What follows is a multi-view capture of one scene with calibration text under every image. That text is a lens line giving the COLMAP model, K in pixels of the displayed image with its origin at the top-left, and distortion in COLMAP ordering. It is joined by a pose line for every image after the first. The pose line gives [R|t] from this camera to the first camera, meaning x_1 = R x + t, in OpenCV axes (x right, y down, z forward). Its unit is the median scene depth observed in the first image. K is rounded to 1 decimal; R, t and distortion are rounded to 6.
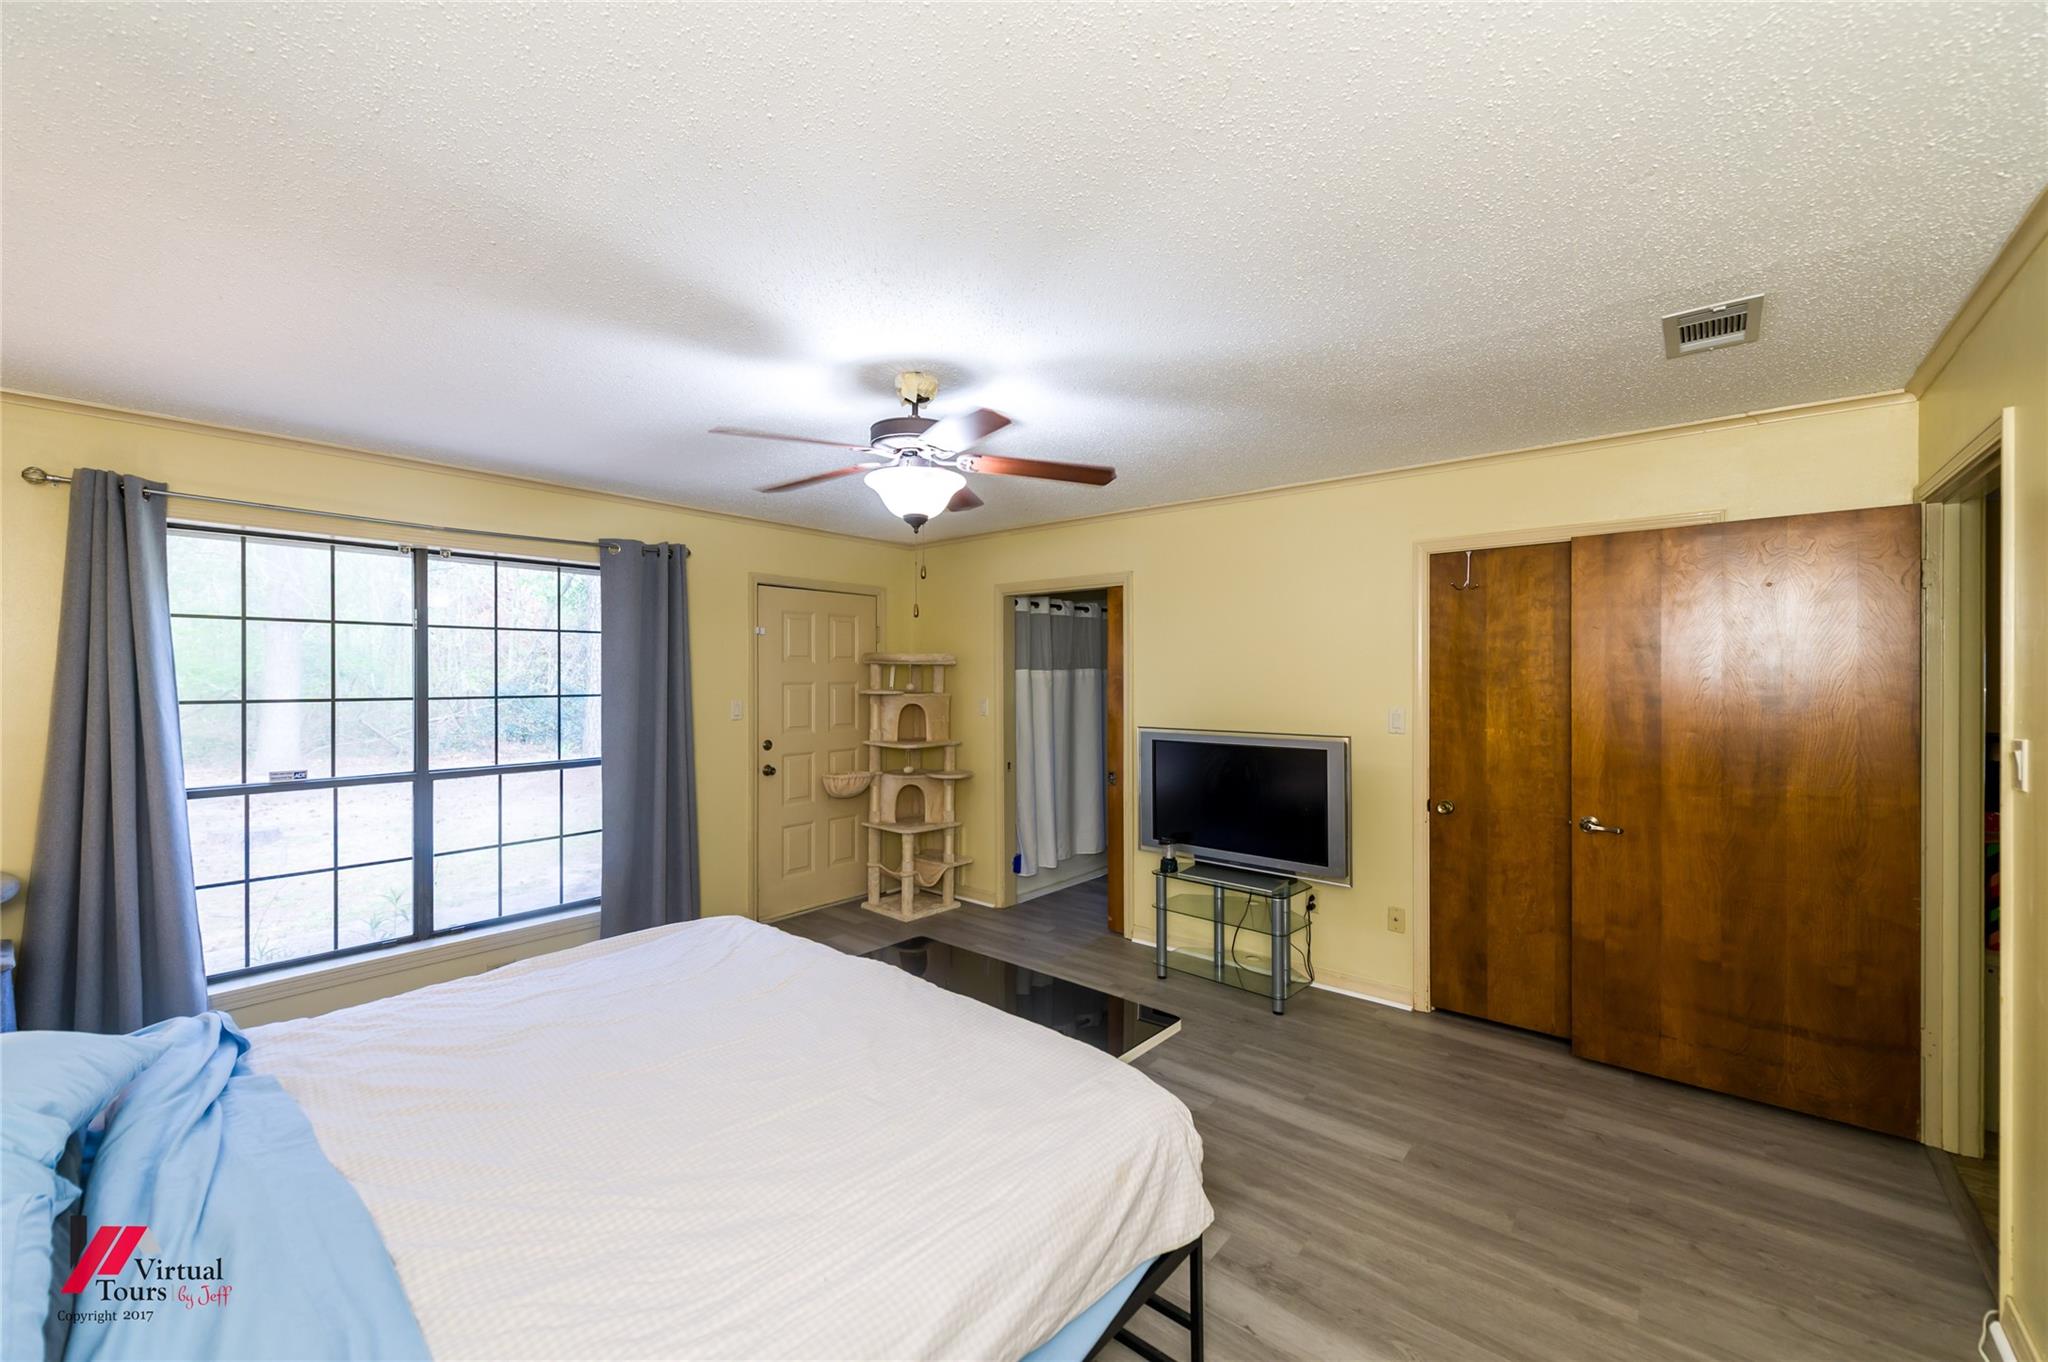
lens RADIAL K [[805.6, 0, 1024.0], [0, 805.6, 681.0], [0, 0, 1]] dist [0.023497, -0.010267]
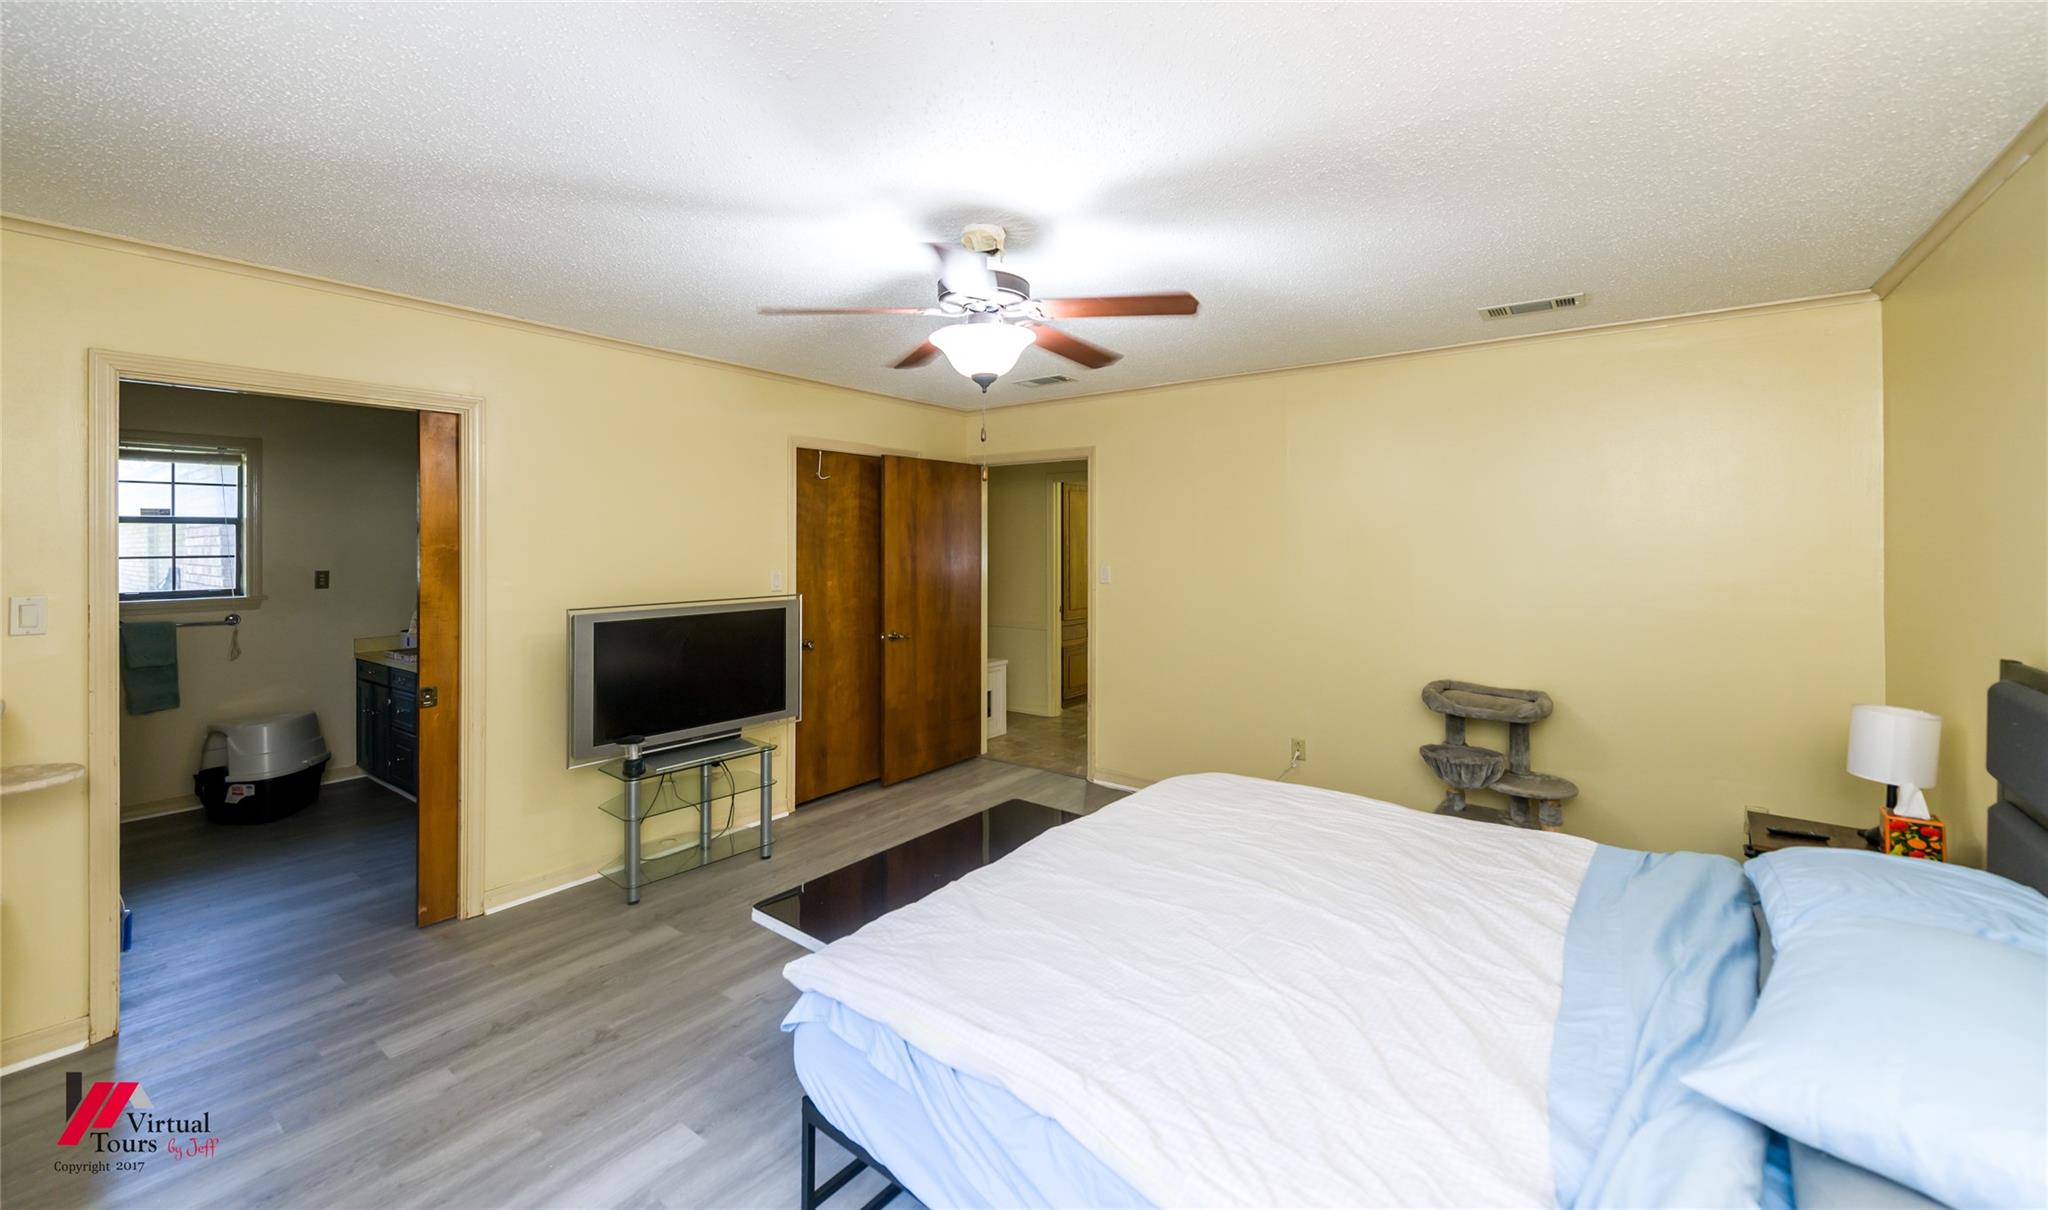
lens RADIAL K [[798.6, 0, 1022.5], [0, 798.6, 533.9], [0, 0, 1]] dist [0.015084, 0.000194]
pose [[-0.044929, 0.009763, 0.998942, -0.760298], [0.005400, 0.999940, -0.009530, -0.006941], [-0.998976, 0.004966, -0.044979, 0.700039]]
